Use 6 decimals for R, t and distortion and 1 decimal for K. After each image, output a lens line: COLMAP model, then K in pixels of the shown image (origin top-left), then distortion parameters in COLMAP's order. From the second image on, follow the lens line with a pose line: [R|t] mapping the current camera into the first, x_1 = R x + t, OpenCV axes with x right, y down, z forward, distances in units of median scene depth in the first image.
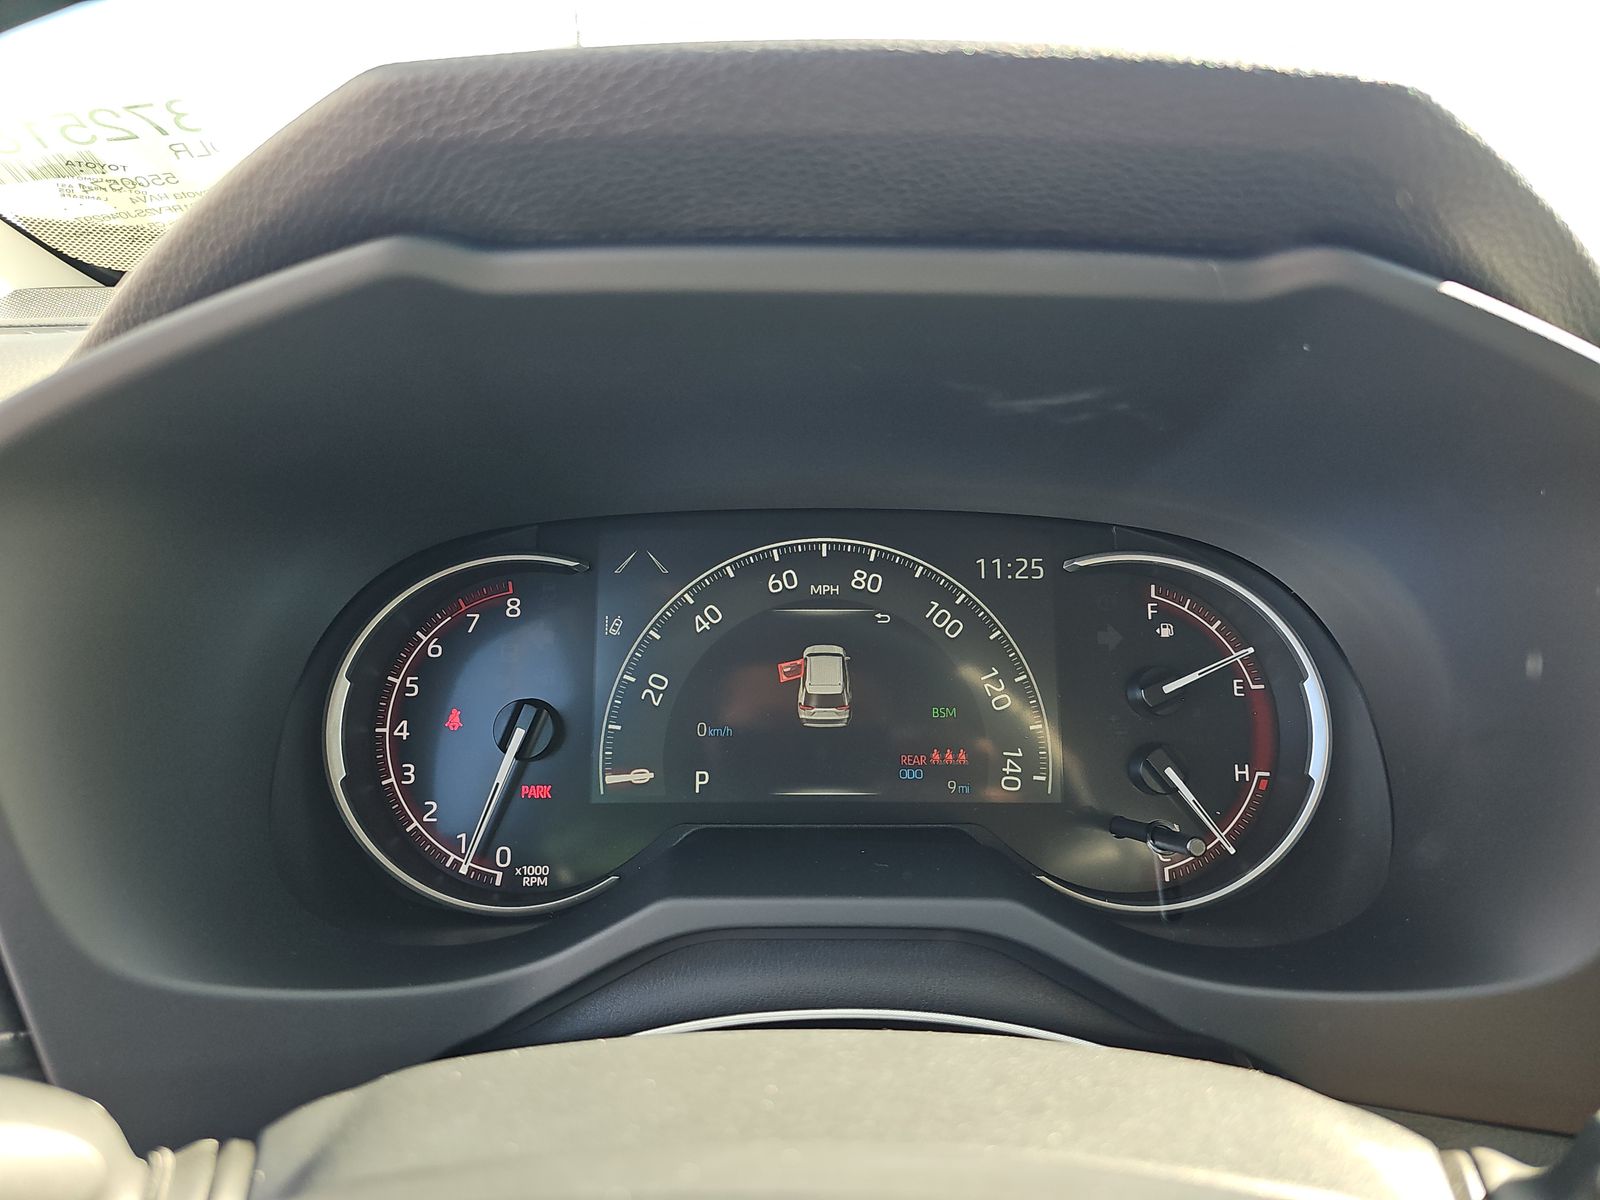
lens RADIAL K [[1060.8, 0, 800.0], [0, 1060.8, 600.0], [0, 0, 1]] dist [0.040246, -0.051419]
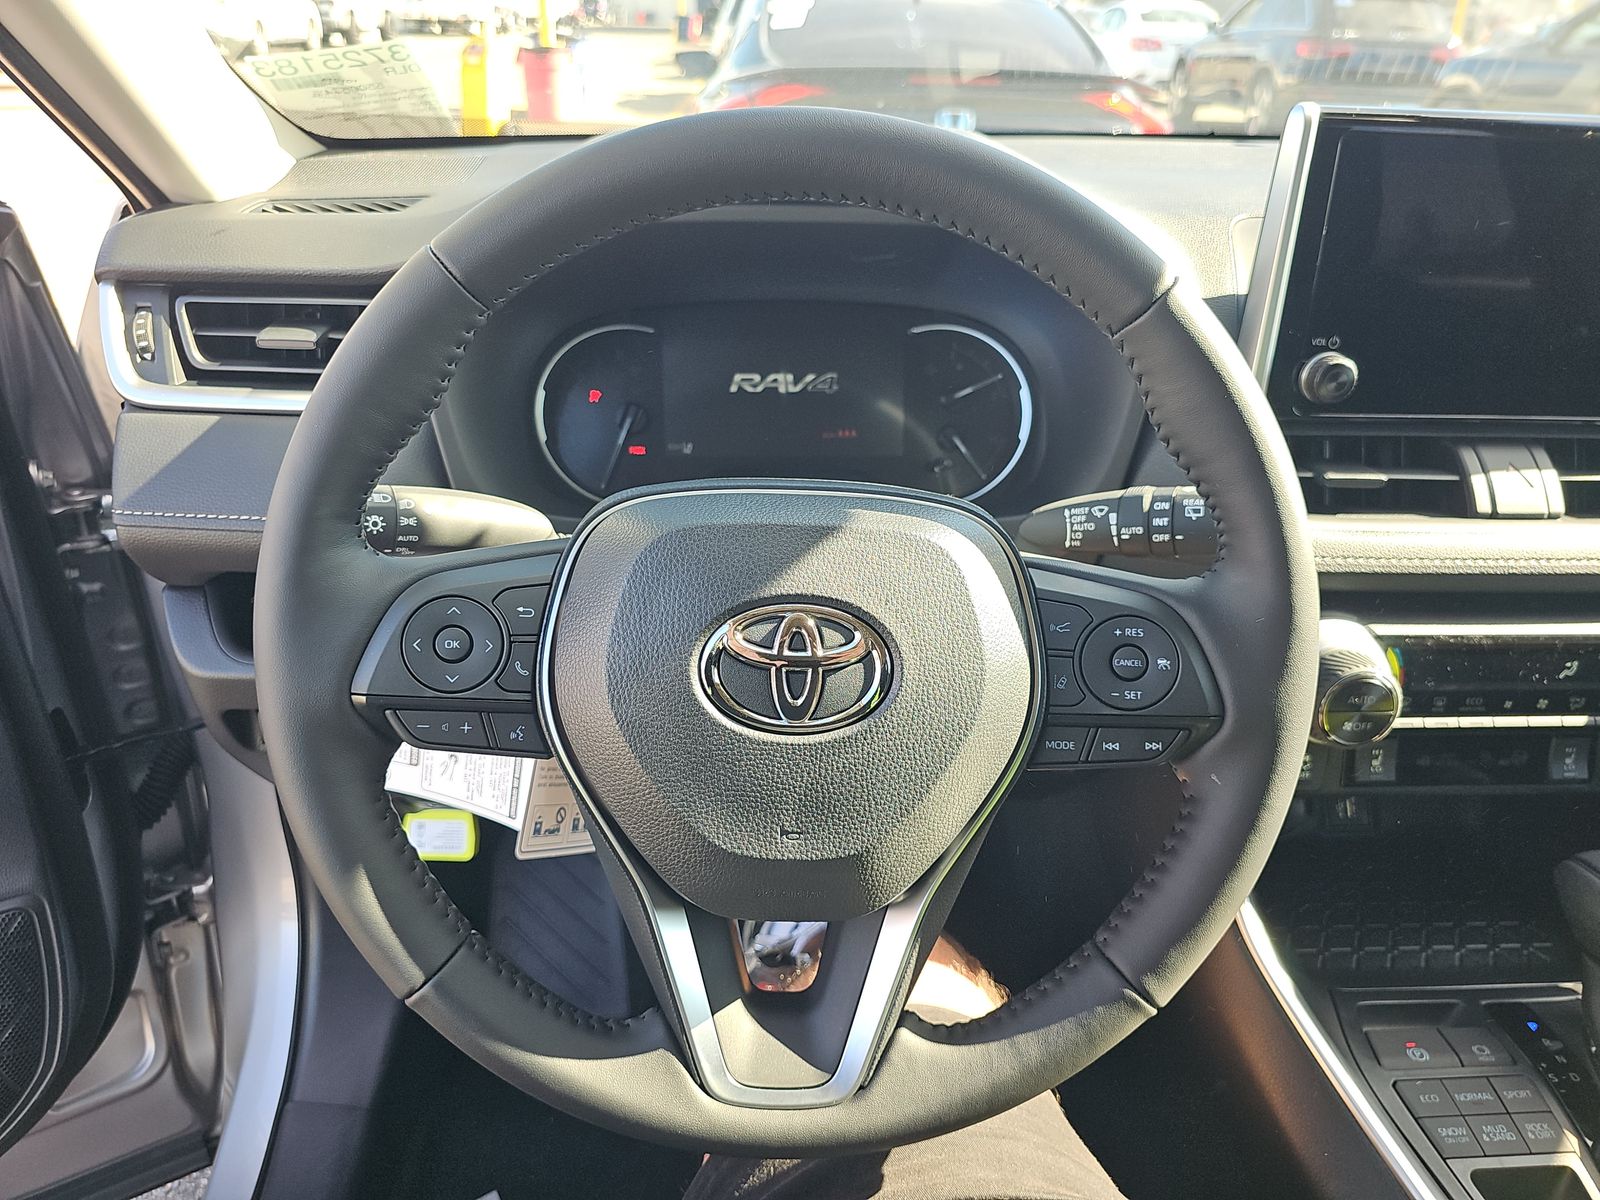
lens RADIAL K [[1060.8, 0, 800.0], [0, 1060.8, 600.0], [0, 0, 1]] dist [0.040246, -0.051419]
pose [[0.999513, -0.008348, 0.030079, -0.007345], [0.001785, 0.977287, 0.211912, 0.032834], [-0.031165, -0.211755, 0.976826, -0.961004]]
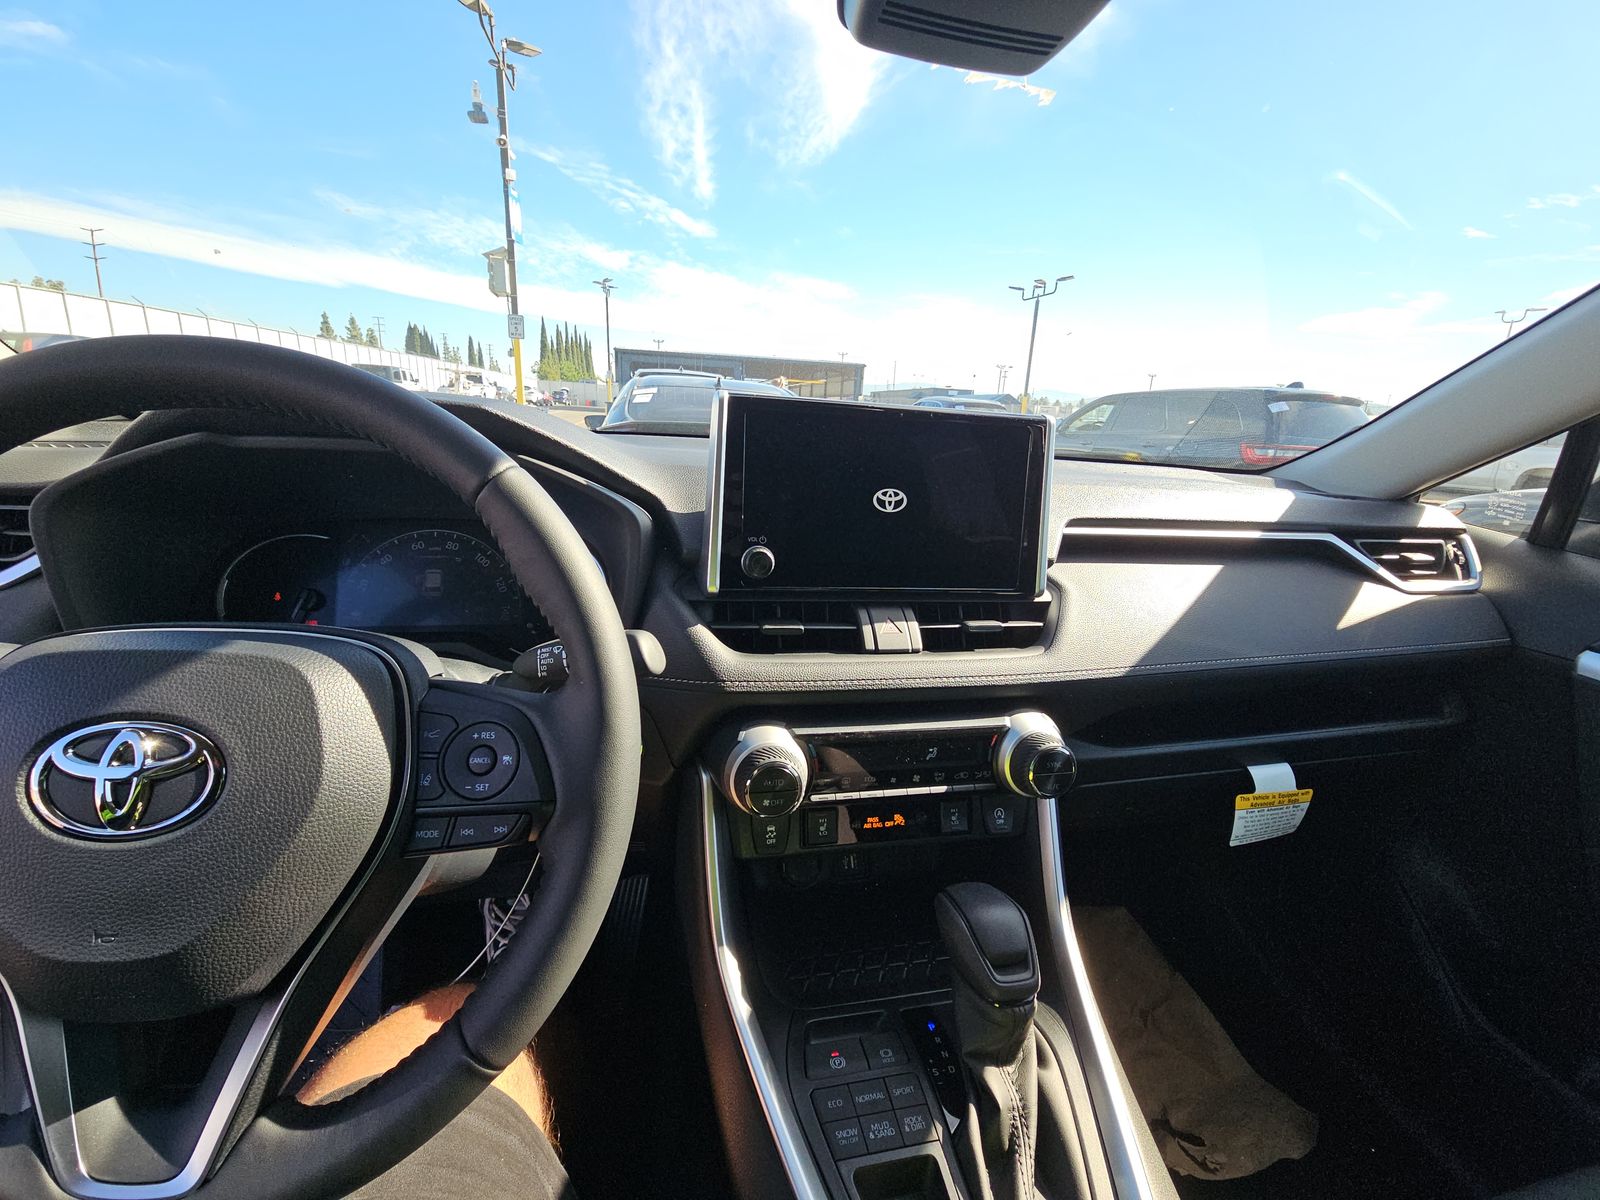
lens RADIAL K [[649.3, 0, 800.0], [0, 649.3, 600.0], [0, 0, 1]] dist [0.017560, -0.011968]
pose [[0.979246, -0.010173, 0.202420, 0.595765], [0.009869, 0.999948, 0.002515, 0.125491], [-0.202435, -0.000465, 0.979296, -0.814097]]
